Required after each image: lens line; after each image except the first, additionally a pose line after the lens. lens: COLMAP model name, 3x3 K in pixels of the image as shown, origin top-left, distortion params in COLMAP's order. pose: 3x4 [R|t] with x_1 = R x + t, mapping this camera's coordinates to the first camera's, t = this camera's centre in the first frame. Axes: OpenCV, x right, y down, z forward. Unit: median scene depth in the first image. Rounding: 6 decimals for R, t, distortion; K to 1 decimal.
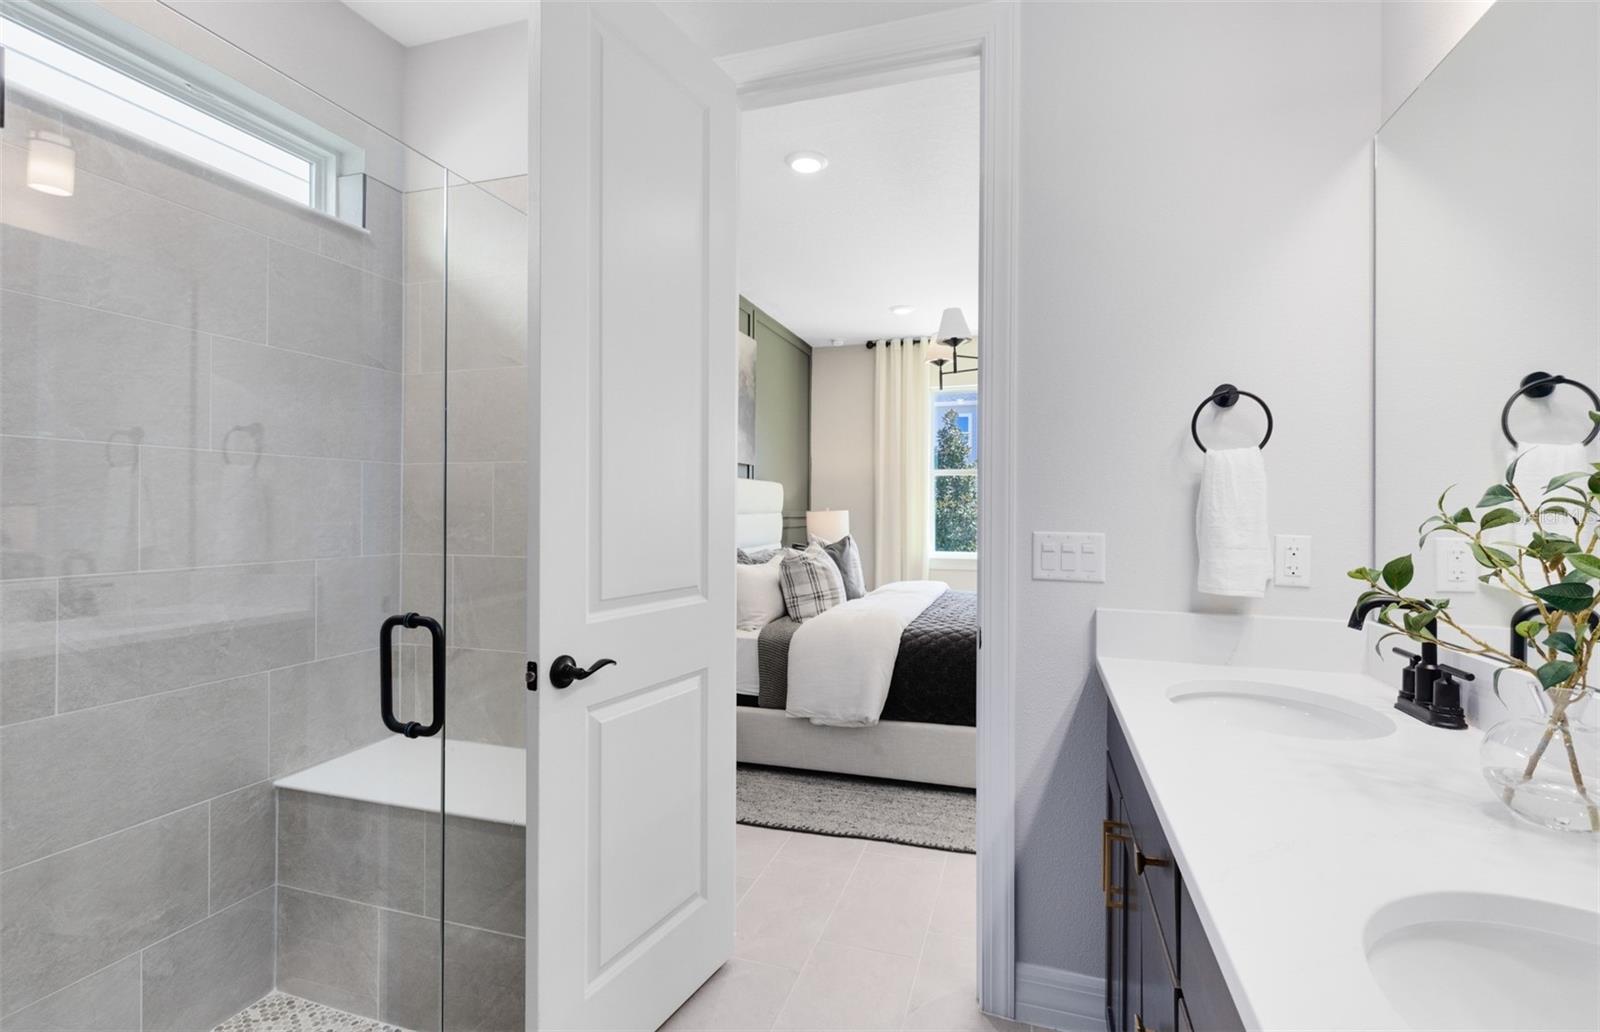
lens RADIAL K [[730.8, 0, 806.1], [0, 730.8, 509.4], [0, 0, 1]] dist [0.003735, 0.000461]
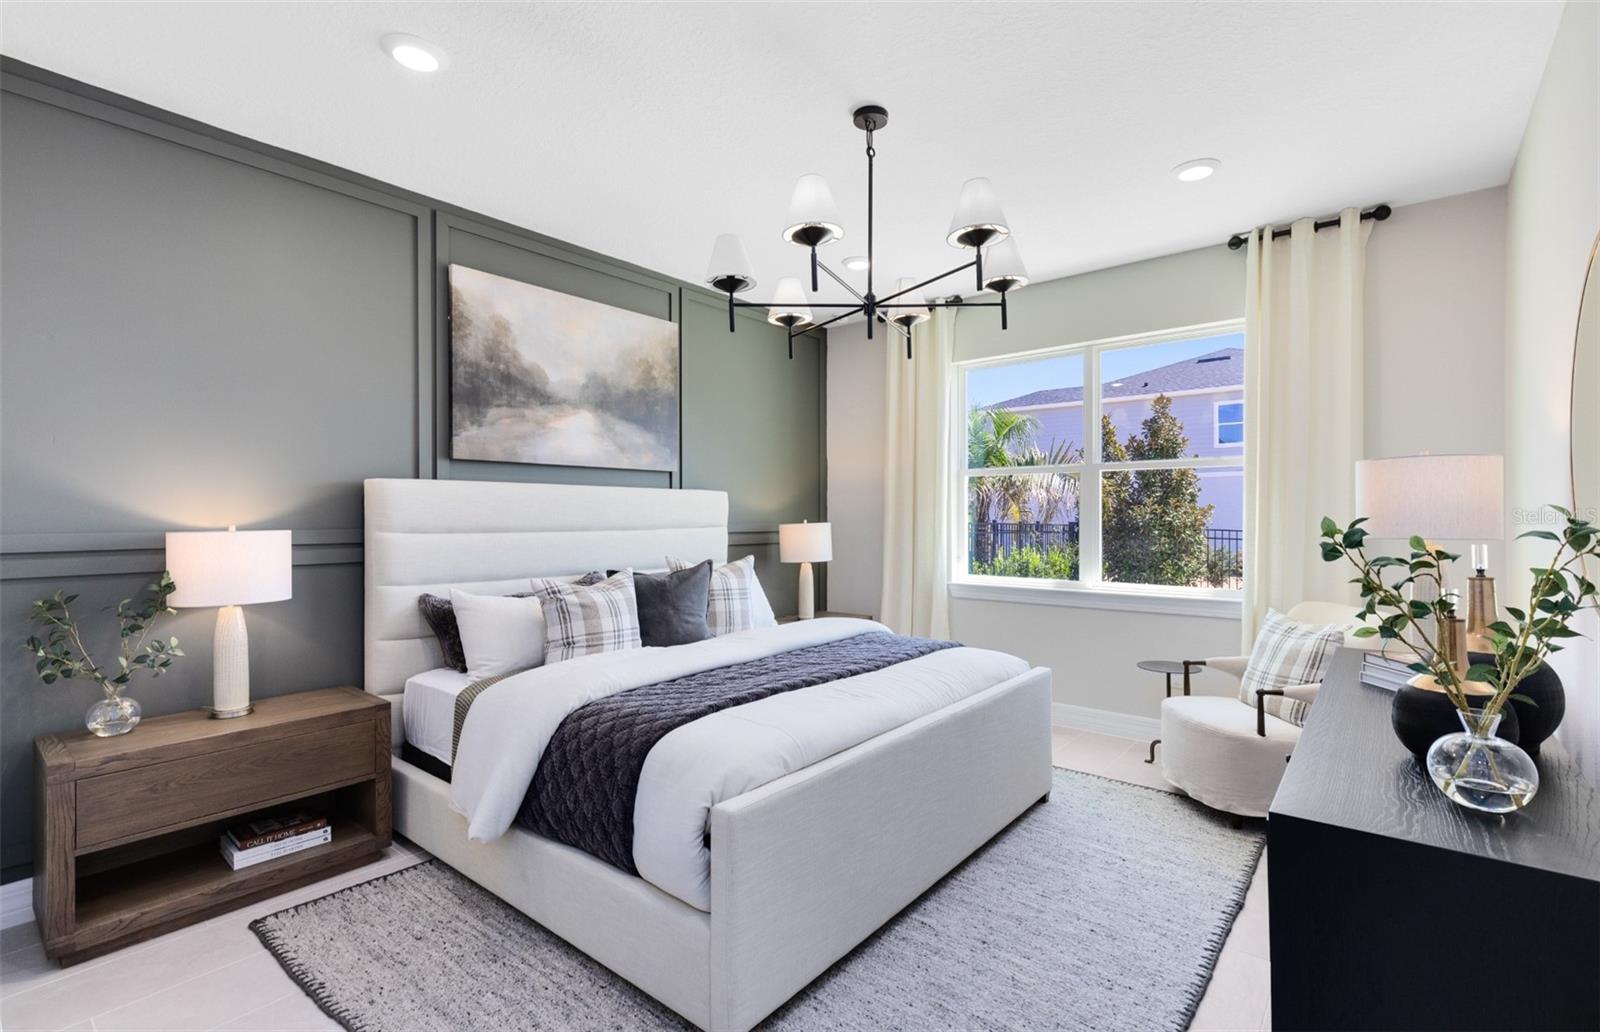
lens RADIAL K [[730.8, 0, 807.1], [0, 730.8, 515.4], [0, 0, 1]] dist [0.003735, 0.000461]
pose [[0.935103, -0.005111, -0.354340, 0.306735], [0.005573, 0.999984, 0.000283, -0.007000], [0.354333, -0.002239, 0.935117, 0.225523]]
